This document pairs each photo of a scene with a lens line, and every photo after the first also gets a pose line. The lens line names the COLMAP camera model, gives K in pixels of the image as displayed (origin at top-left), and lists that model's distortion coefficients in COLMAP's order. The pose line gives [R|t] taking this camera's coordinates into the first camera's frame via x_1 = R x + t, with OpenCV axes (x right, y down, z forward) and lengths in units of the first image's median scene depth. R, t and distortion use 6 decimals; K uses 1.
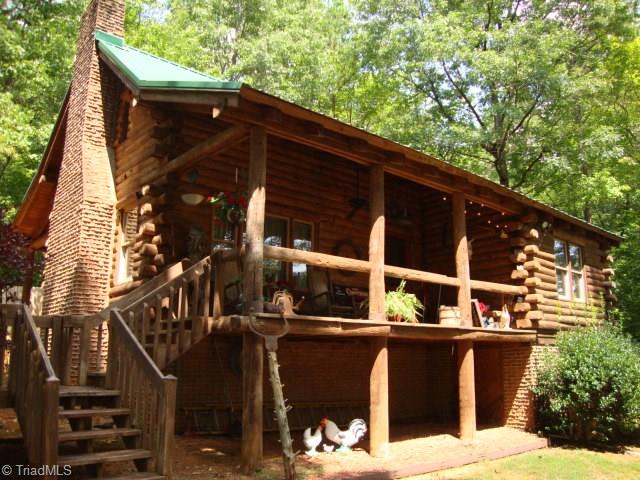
lens RADIAL K [[572.6, 0, 326.6], [0, 572.6, 243.0], [0, 0, 1]] dist [-0.199163, 0.196686]
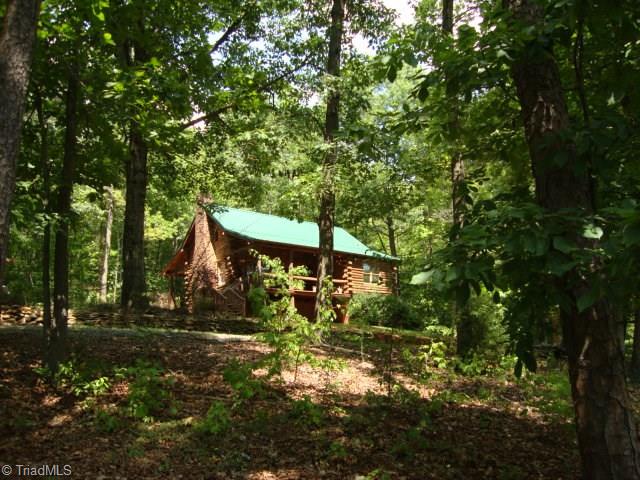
lens RADIAL K [[572.6, 0, 326.6], [0, 572.6, 243.0], [0, 0, 1]] dist [-0.199163, 0.196686]
pose [[0.998520, -0.049984, -0.021434, 0.363220], [0.049590, 0.998597, -0.018559, -0.084526], [0.022331, 0.017468, 0.999598, -2.452523]]
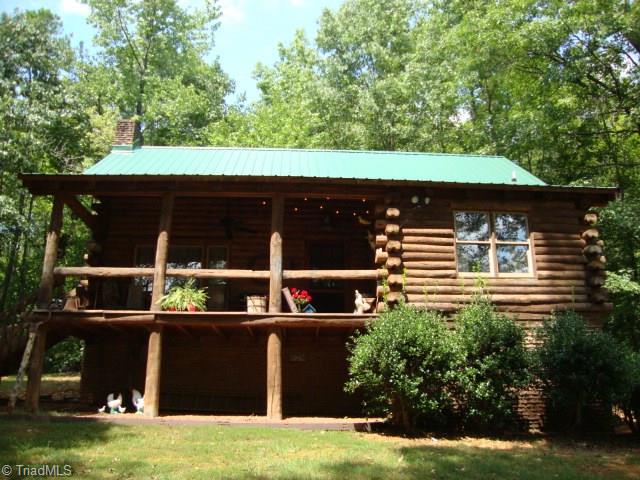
lens RADIAL K [[572.6, 0, 326.6], [0, 572.6, 243.0], [0, 0, 1]] dist [-0.199163, 0.196686]
pose [[0.782331, -0.192079, -0.592506, 0.981042], [0.136184, 0.980996, -0.138207, 0.176775], [0.607793, 0.027434, 0.793621, 0.184622]]
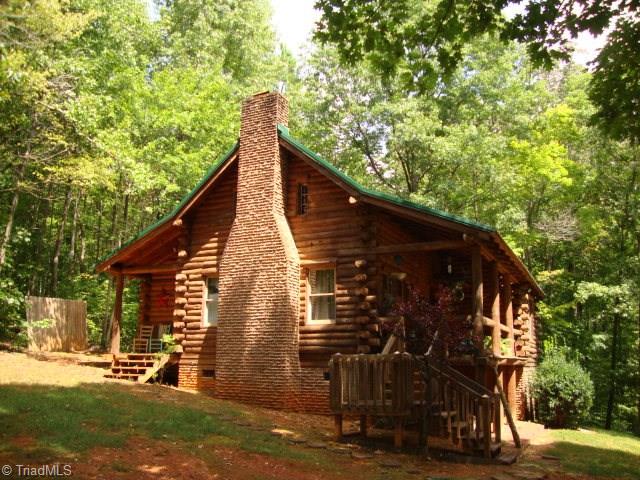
lens RADIAL K [[572.6, 0, 326.6], [0, 572.6, 243.0], [0, 0, 1]] dist [-0.199163, 0.196686]
pose [[0.930050, 0.089538, 0.356357, -0.849547], [-0.087731, 0.995917, -0.021264, -0.098271], [-0.356806, -0.011487, 0.934108, -0.319310]]
